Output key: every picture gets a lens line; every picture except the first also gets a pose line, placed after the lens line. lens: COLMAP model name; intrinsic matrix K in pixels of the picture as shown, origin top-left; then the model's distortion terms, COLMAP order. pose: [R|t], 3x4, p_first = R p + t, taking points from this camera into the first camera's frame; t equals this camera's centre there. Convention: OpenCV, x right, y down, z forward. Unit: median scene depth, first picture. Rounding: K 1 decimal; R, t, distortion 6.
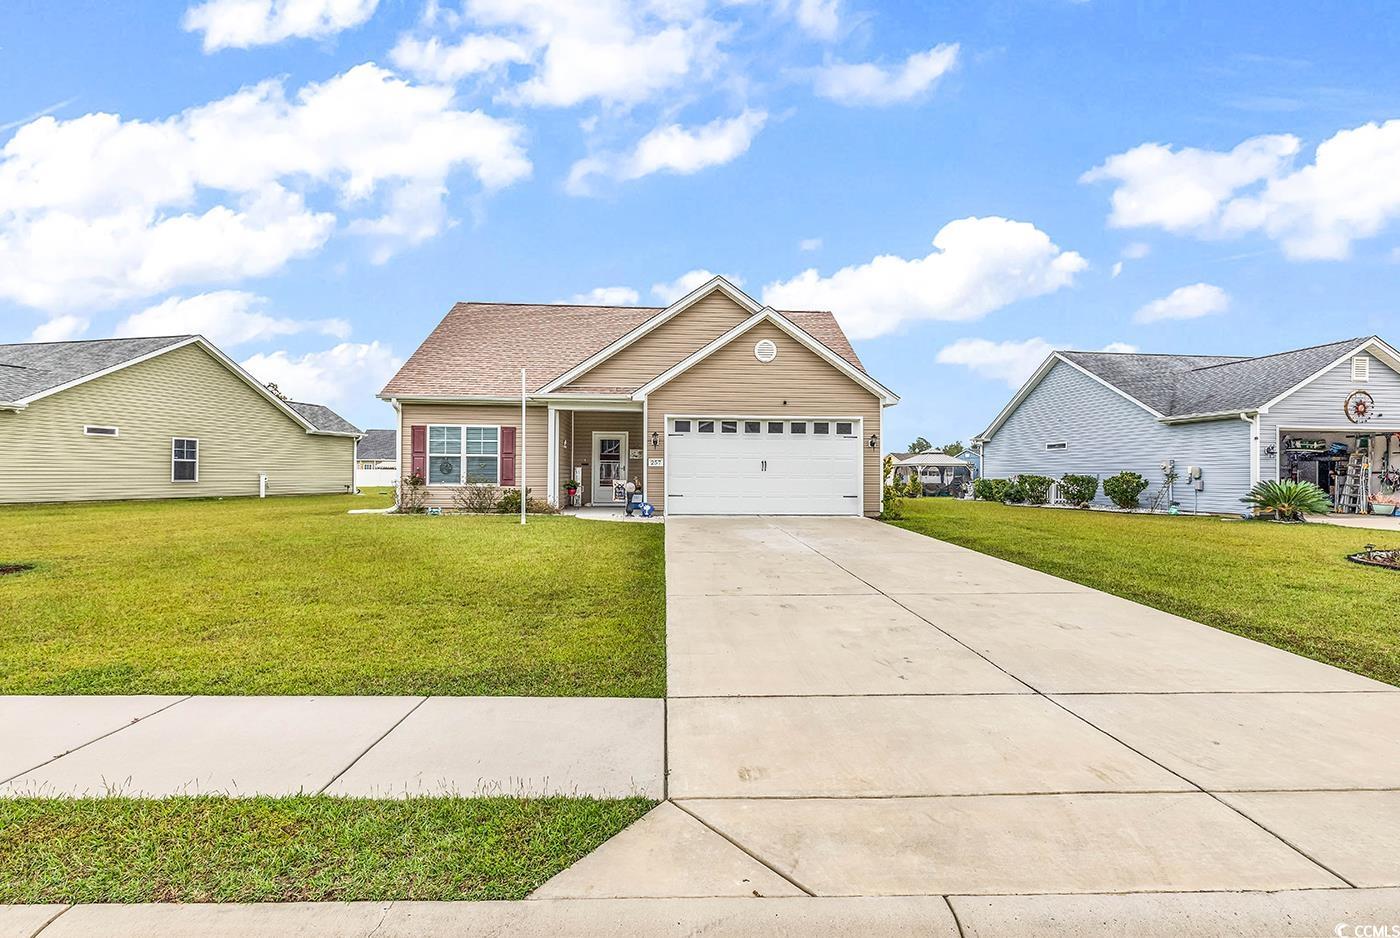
lens RADIAL K [[638.5, 0, 704.5], [0, 638.5, 471.5], [0, 0, 1]] dist [0.005170, -0.000039]
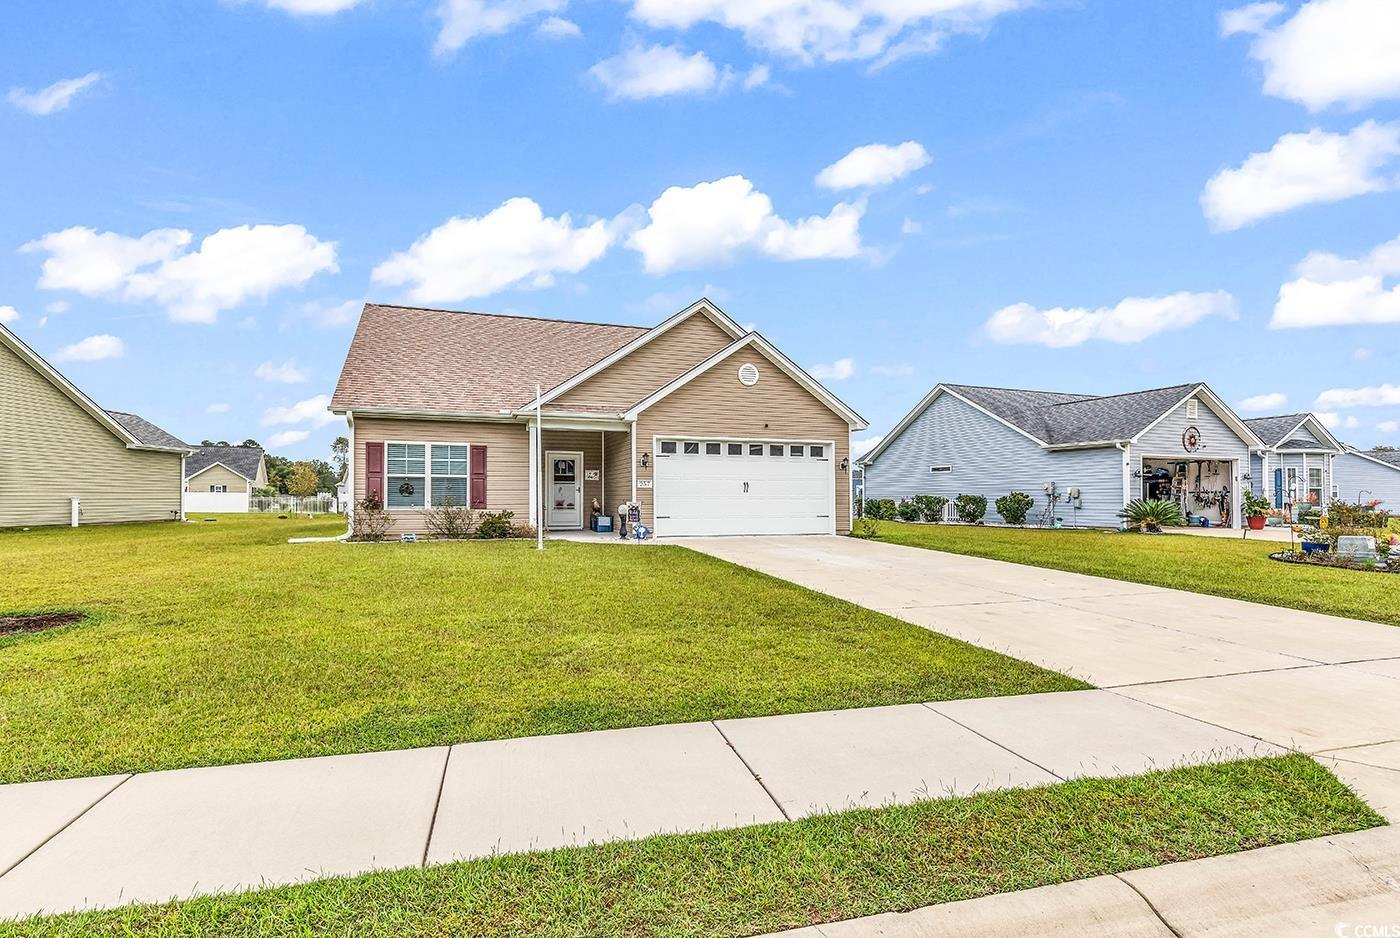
lens RADIAL K [[638.5, 0, 765.2], [0, 638.5, 481.3], [0, 0, 1]] dist [0.005170, -0.000039]
pose [[0.969561, 0.001627, 0.244844, -0.120822], [0.002771, 0.999841, -0.017618, -0.000239], [-0.244834, 0.017760, 0.969402, 0.002619]]
